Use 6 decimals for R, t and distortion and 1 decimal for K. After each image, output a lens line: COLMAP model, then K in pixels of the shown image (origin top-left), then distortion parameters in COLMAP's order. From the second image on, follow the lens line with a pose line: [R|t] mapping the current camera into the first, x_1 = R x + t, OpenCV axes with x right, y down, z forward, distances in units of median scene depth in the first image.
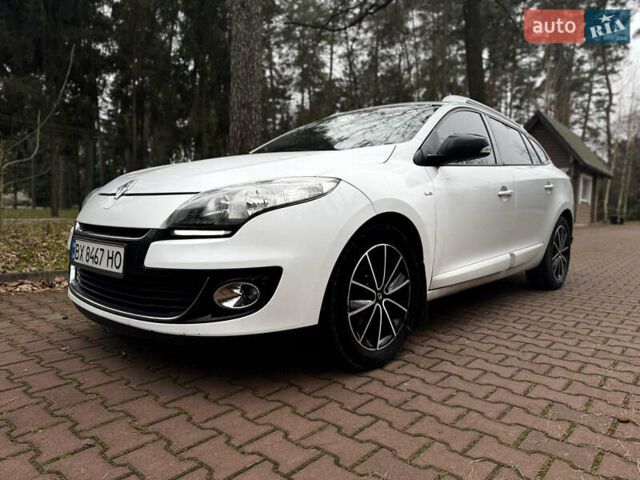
lens RADIAL K [[459.1, 0, 320.0], [0, 459.1, 240.0], [0, 0, 1]] dist [0.066741, -0.087709]
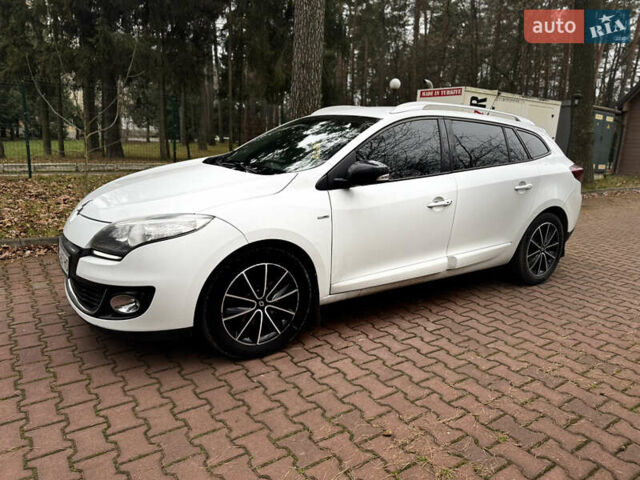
lens RADIAL K [[459.1, 0, 320.0], [0, 459.1, 240.0], [0, 0, 1]] dist [0.066741, -0.087709]
pose [[0.968756, 0.071979, -0.237342, 0.575676], [-0.037106, 0.988253, 0.148254, -0.243892], [0.245225, -0.134815, 0.960047, -0.142822]]
